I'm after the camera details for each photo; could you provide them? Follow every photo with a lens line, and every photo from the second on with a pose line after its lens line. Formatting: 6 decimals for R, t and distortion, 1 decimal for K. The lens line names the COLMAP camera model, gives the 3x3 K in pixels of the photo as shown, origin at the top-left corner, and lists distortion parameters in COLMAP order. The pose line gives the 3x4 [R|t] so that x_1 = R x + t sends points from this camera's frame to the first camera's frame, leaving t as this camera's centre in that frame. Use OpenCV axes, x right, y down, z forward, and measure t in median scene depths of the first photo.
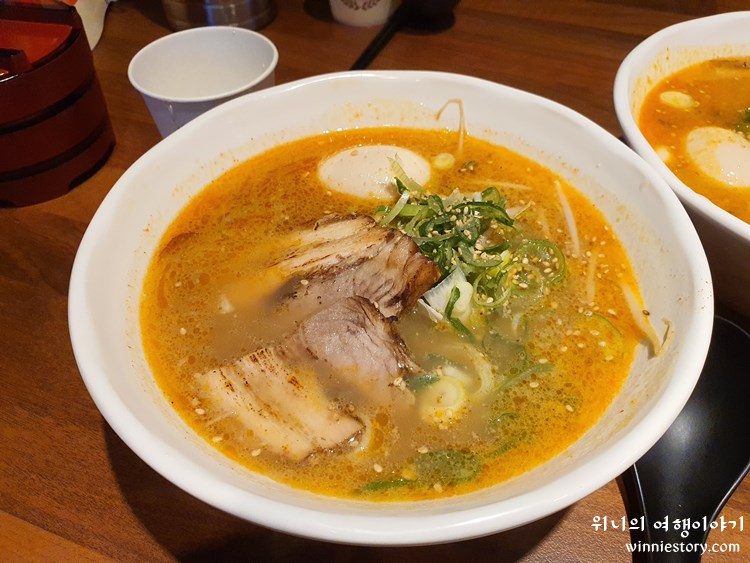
lens RADIAL K [[568.8, 0, 375.0], [0, 568.8, 281.5], [0, 0, 1]] dist [0.007276, -0.048669]
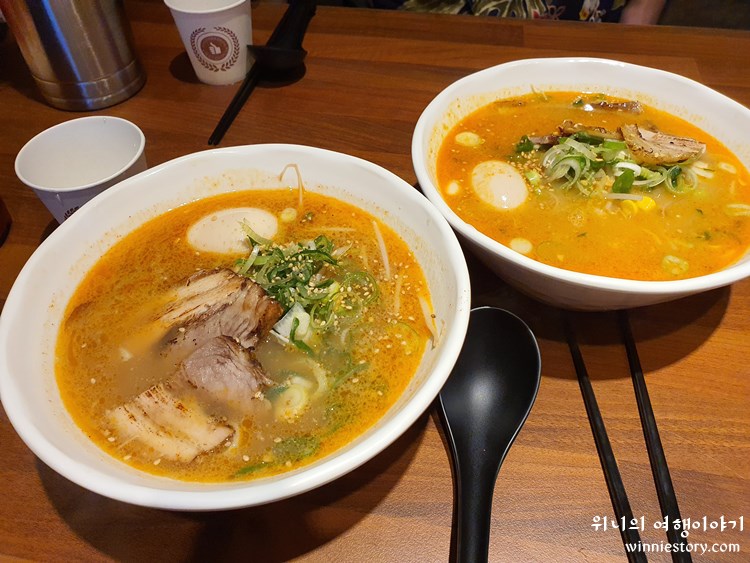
lens RADIAL K [[568.6, 0, 375.0], [0, 568.6, 281.5], [0, 0, 1]] dist [-0.030317, -0.004160]
pose [[0.982408, -0.139056, 0.124650, 0.161866], [0.138402, 0.990278, 0.013934, -0.064837], [-0.125376, 0.003563, 0.992103, -0.346481]]
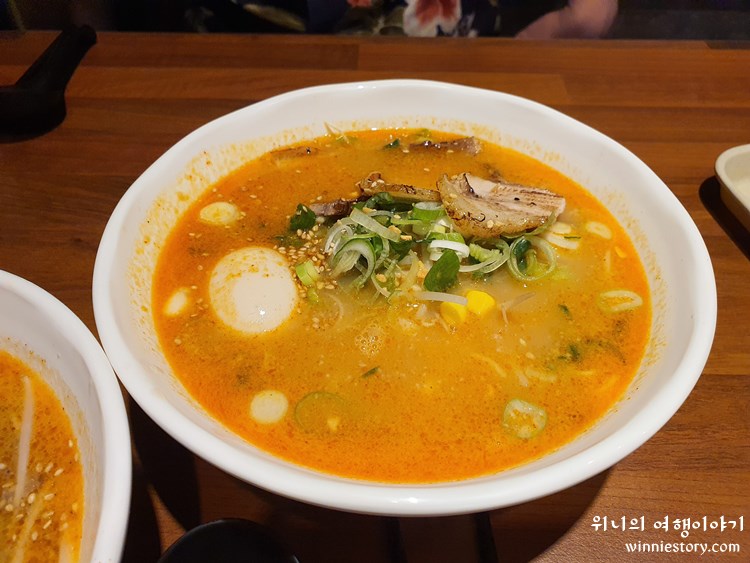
lens RADIAL K [[568.8, 0, 375.0], [0, 568.8, 281.5], [0, 0, 1]] dist [0.007276, -0.048669]
pose [[0.940098, -0.219765, 0.260614, 0.689812], [0.230142, 0.973110, -0.009596, -0.219832], [-0.251497, 0.068999, 0.965396, 0.178646]]
